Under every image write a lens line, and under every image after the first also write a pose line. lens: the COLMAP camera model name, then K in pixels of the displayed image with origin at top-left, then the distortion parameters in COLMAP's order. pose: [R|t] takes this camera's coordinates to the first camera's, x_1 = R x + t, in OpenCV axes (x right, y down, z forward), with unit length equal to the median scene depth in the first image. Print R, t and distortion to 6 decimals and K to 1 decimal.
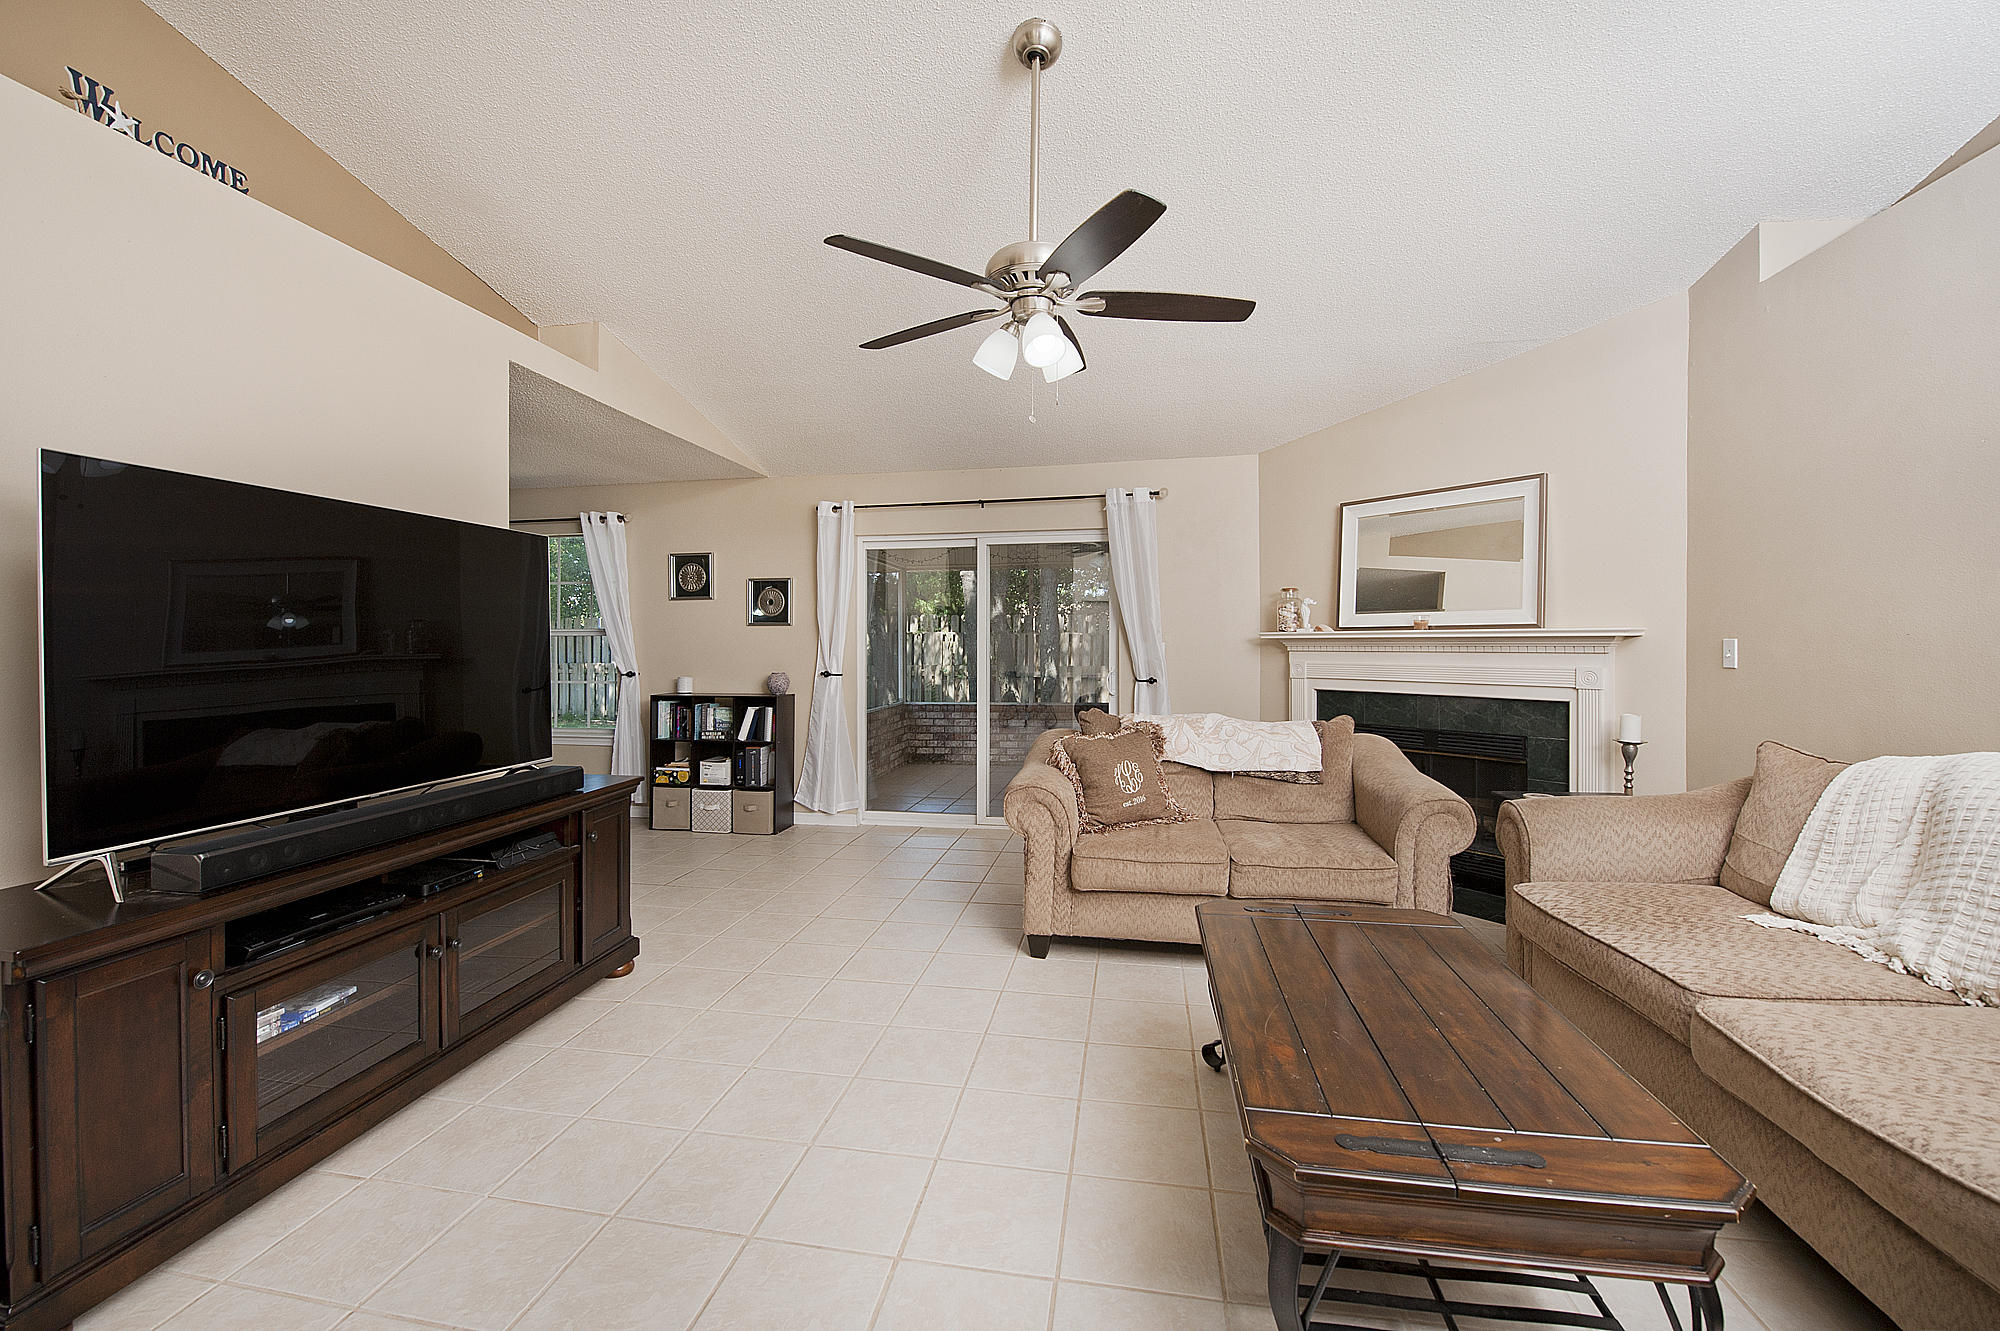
lens RADIAL K [[804.9, 0, 997.0], [0, 804.9, 636.1], [0, 0, 1]] dist [-0.000790, -0.000111]
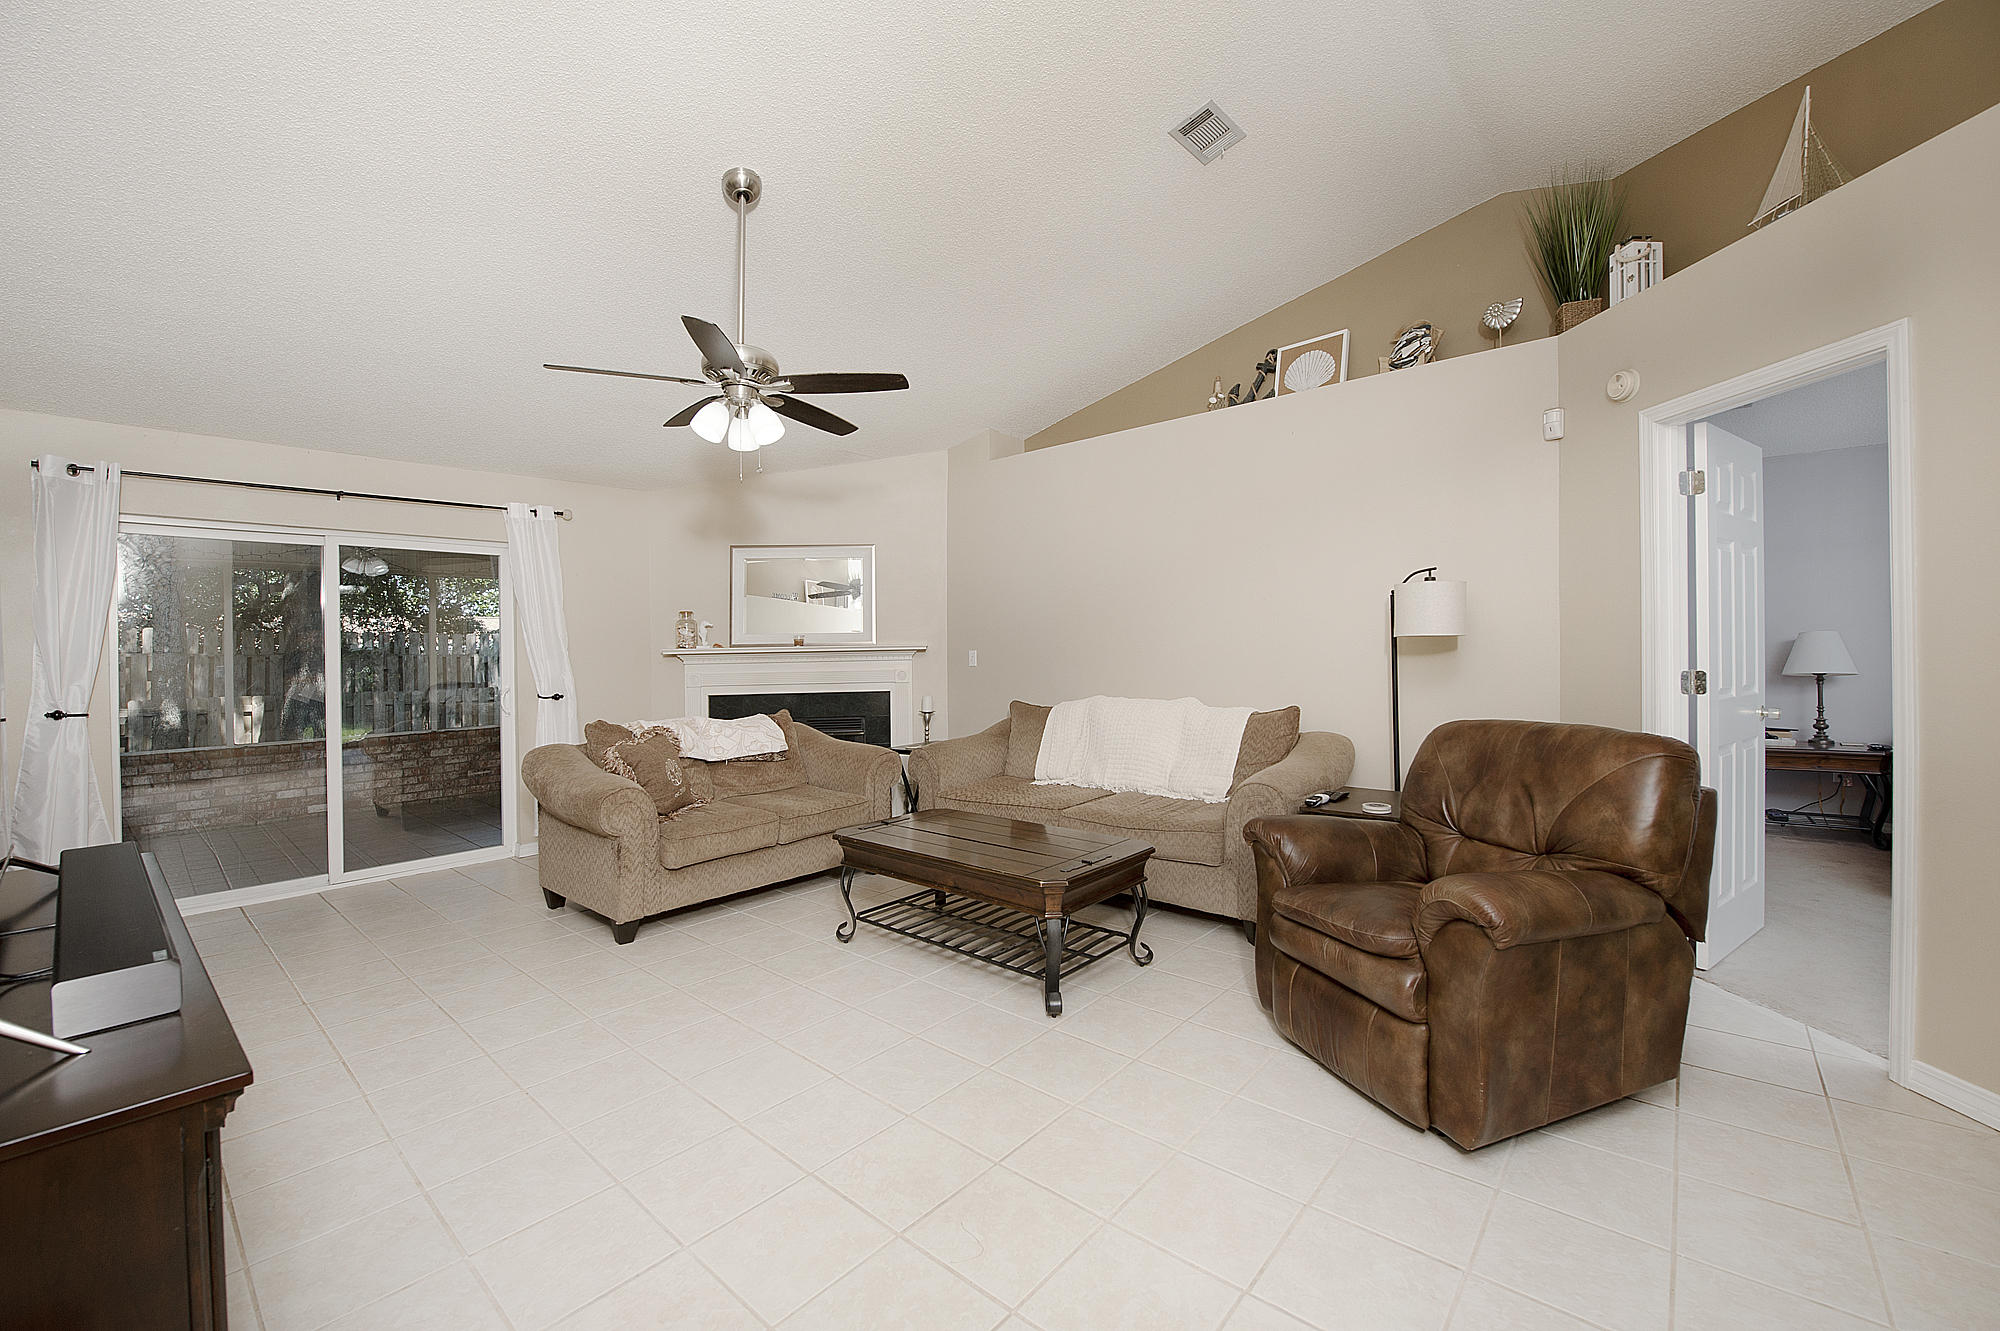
lens RADIAL K [[804.6, 0, 1000.0], [0, 804.6, 665.5], [0, 0, 1]] dist [-0.024656, -0.000141]
pose [[0.513247, -0.022097, 0.857957, -0.567699], [0.009665, 0.999754, 0.019967, 0.001271], [-0.858187, -0.001956, 0.513334, -0.000658]]
